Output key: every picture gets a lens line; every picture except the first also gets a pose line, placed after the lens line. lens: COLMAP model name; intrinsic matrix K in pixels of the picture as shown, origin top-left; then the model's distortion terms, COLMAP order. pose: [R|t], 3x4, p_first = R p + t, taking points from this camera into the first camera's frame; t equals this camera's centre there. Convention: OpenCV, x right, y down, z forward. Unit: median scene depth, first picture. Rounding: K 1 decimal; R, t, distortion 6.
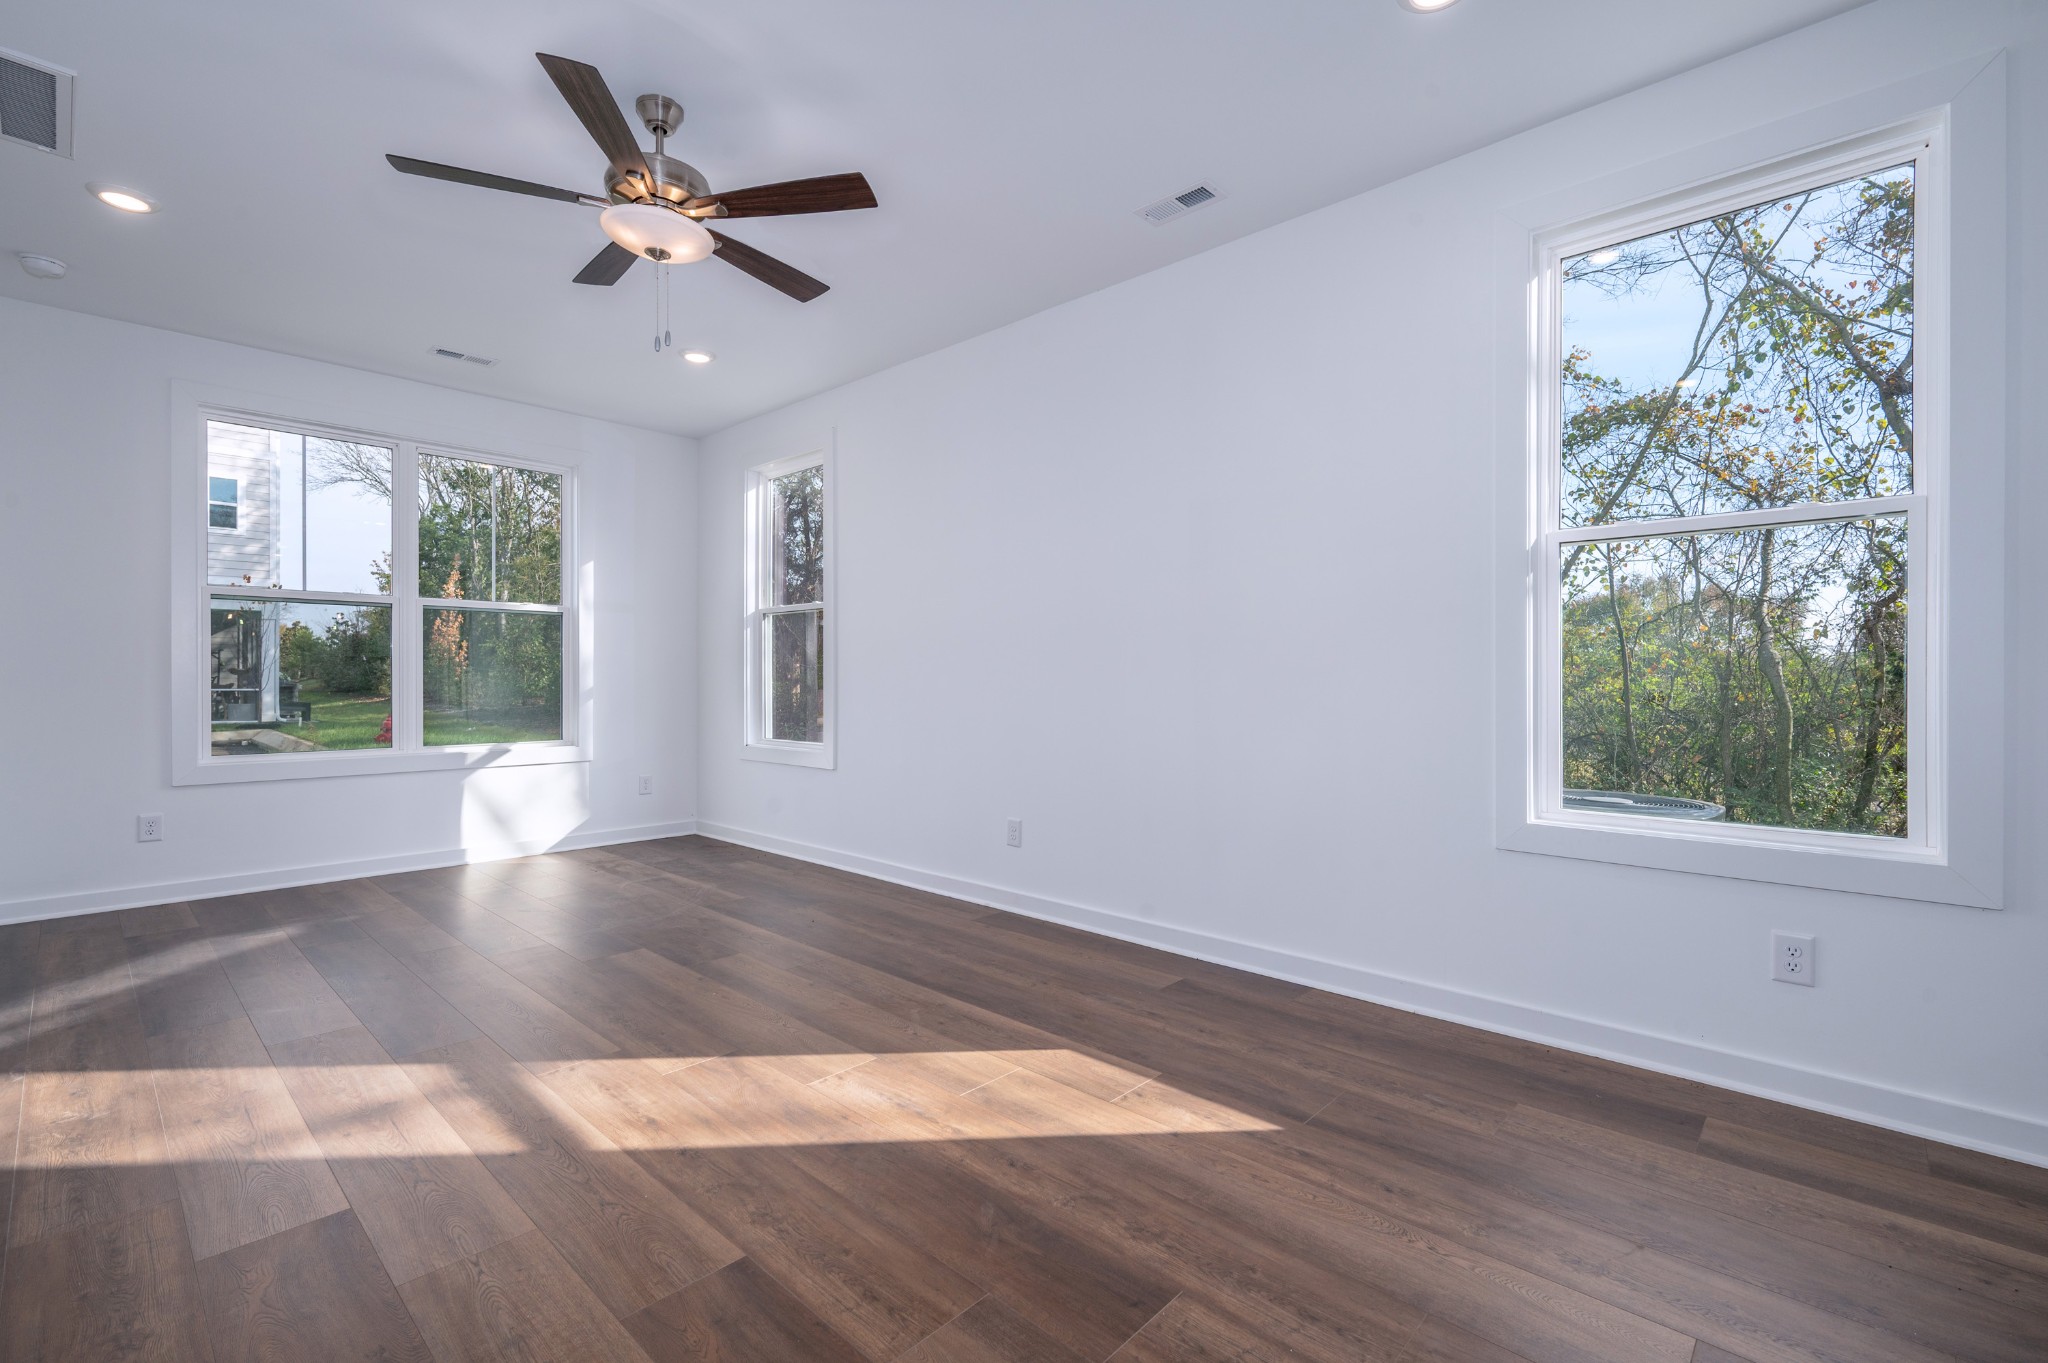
lens RADIAL K [[902.5, 0, 1024.0], [0, 902.5, 681.5], [0, 0, 1]] dist [0.003108, 0.000448]
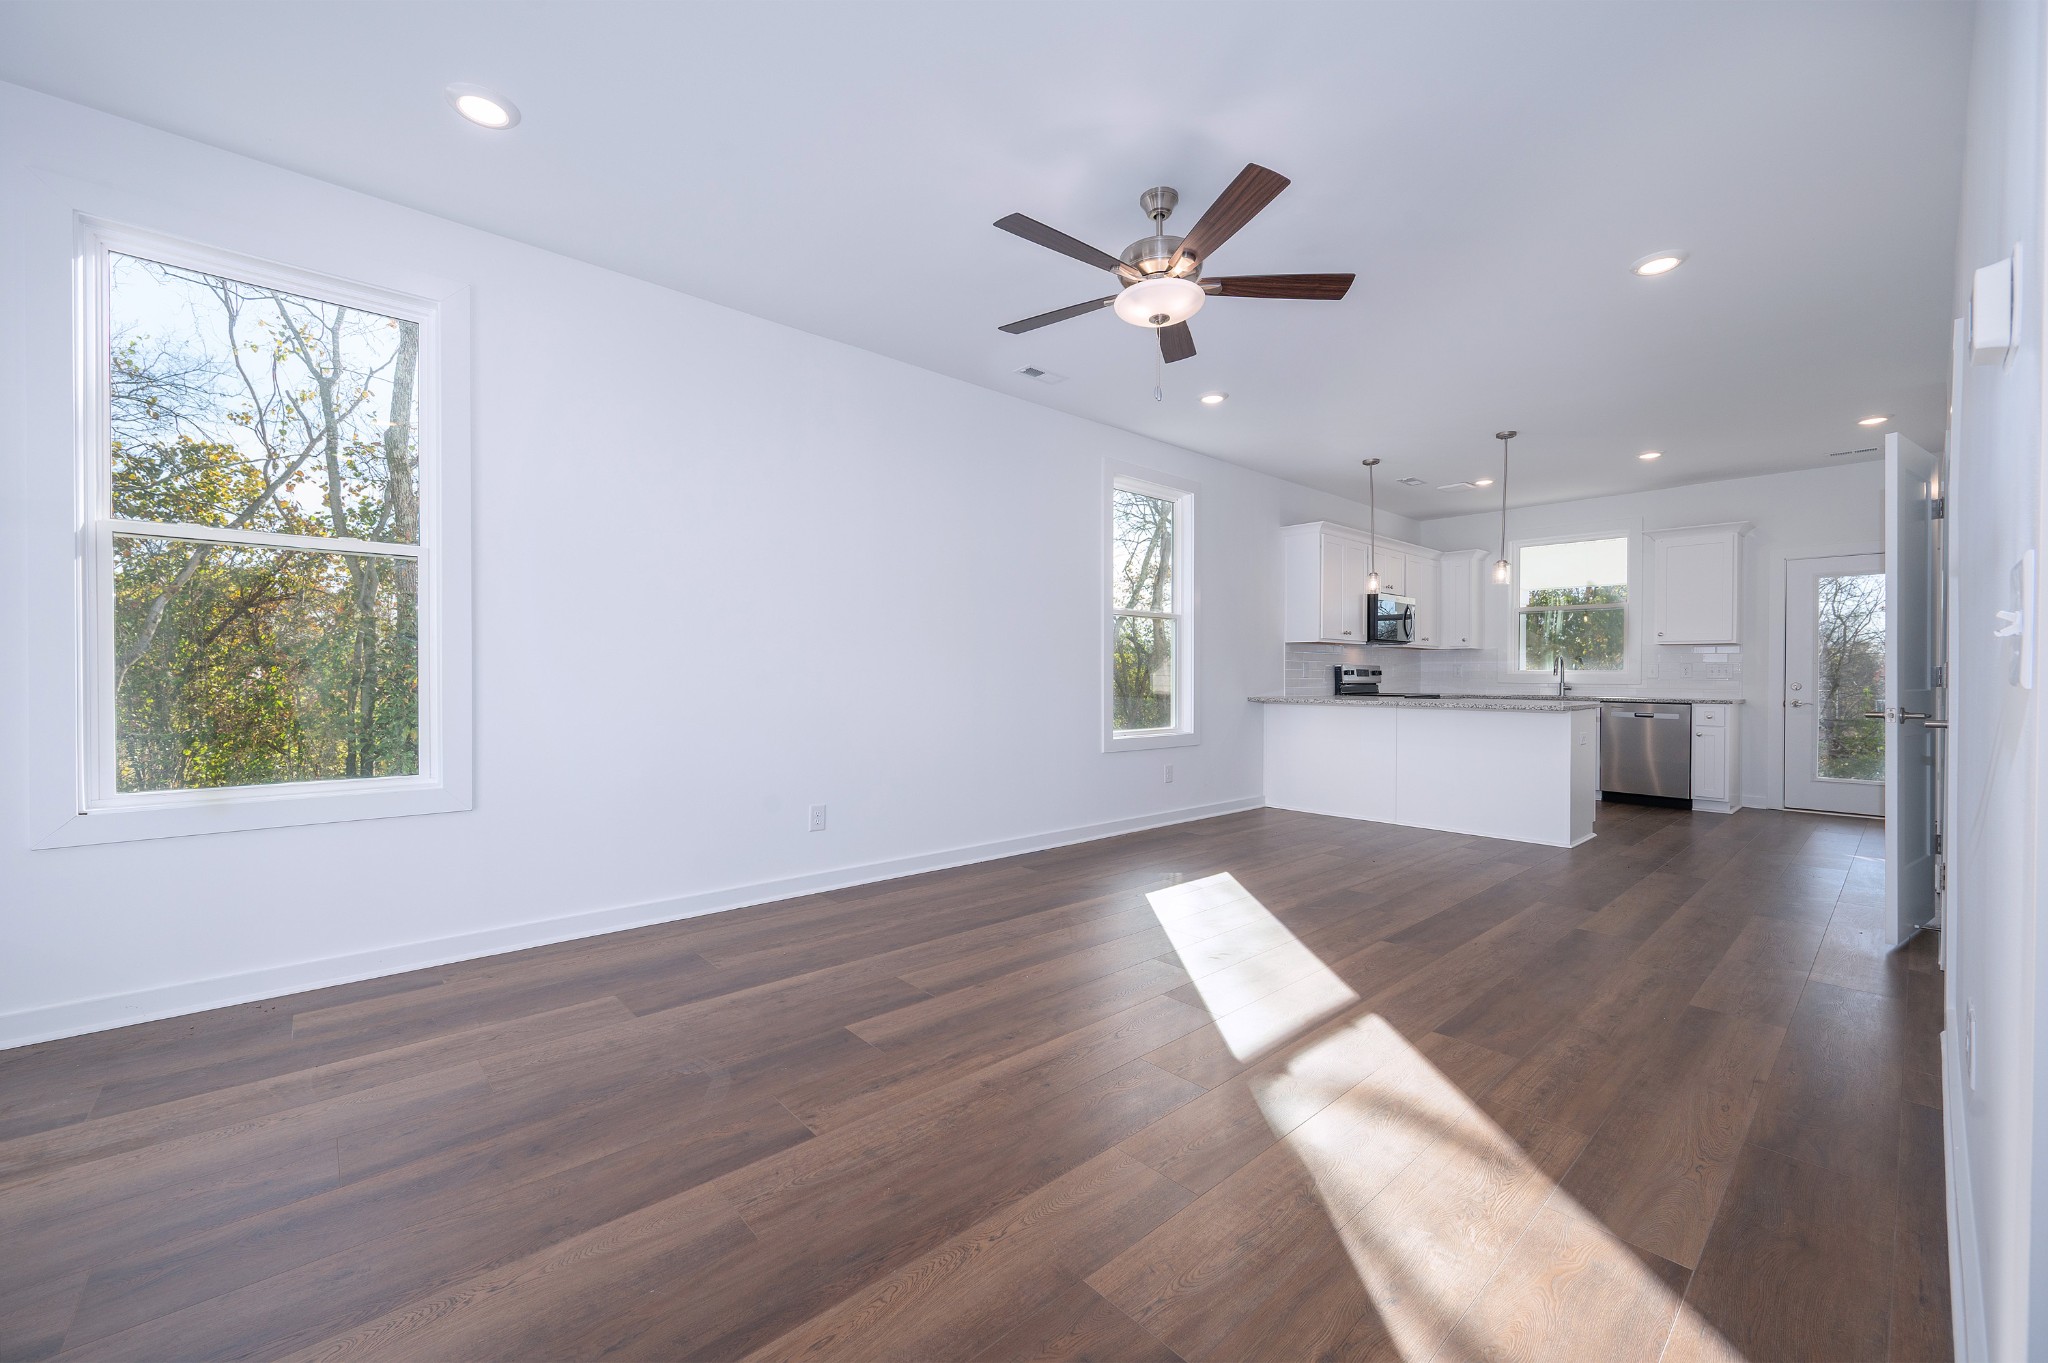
lens RADIAL K [[807.7, 0, 1024.0], [0, 807.7, 681.5], [0, 0, 1]] dist [0.000166, 0.000040]
pose [[0.080410, -0.007262, 0.996735, -1.110020], [-0.002349, 0.999969, 0.007475, 0.002783], [-0.996759, -0.002942, 0.080391, 0.822539]]
